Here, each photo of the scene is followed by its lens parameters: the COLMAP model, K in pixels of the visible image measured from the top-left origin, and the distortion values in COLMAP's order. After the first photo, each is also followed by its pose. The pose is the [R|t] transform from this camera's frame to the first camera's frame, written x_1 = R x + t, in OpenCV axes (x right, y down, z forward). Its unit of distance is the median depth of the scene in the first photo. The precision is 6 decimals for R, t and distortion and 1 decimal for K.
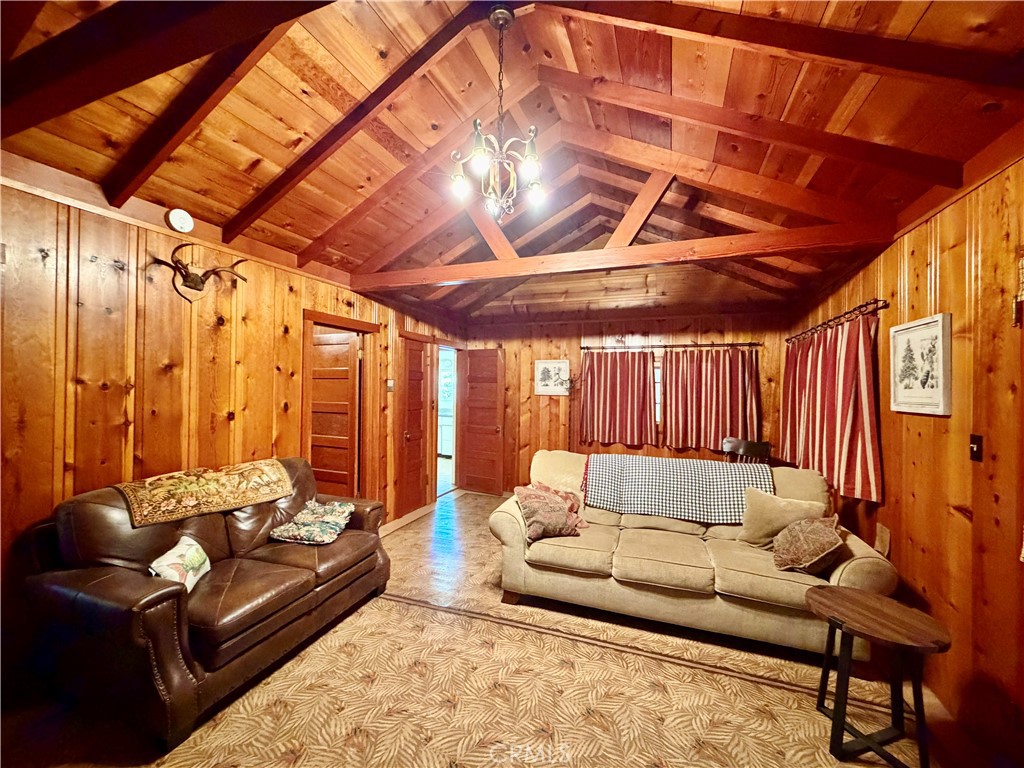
lens RADIAL K [[422.6, 0, 510.6], [0, 422.6, 383.4], [0, 0, 1]] dist [0.002186, 0.000255]
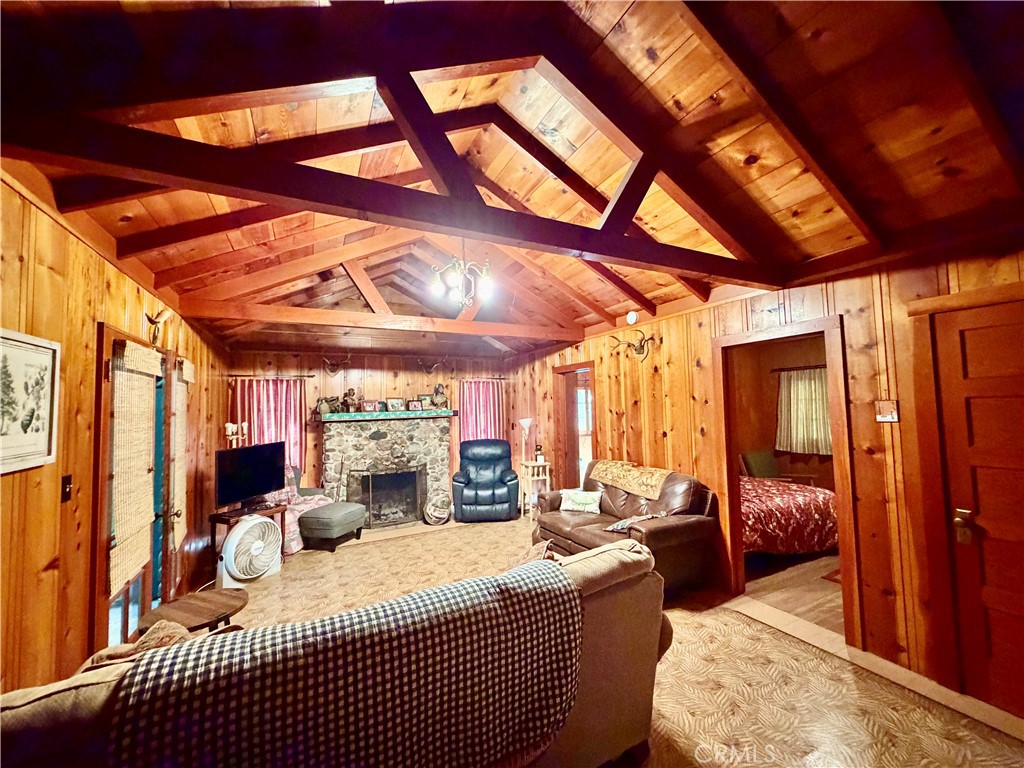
lens RADIAL K [[407.5, 0, 509.9], [0, 407.5, 383.2], [0, 0, 1]] dist [0.002296, -0.000099]
pose [[-0.654129, -0.041994, -0.755217, 0.855808], [0.018564, 0.997266, -0.071532, -0.006883], [0.756155, -0.060811, -0.651560, 1.837157]]
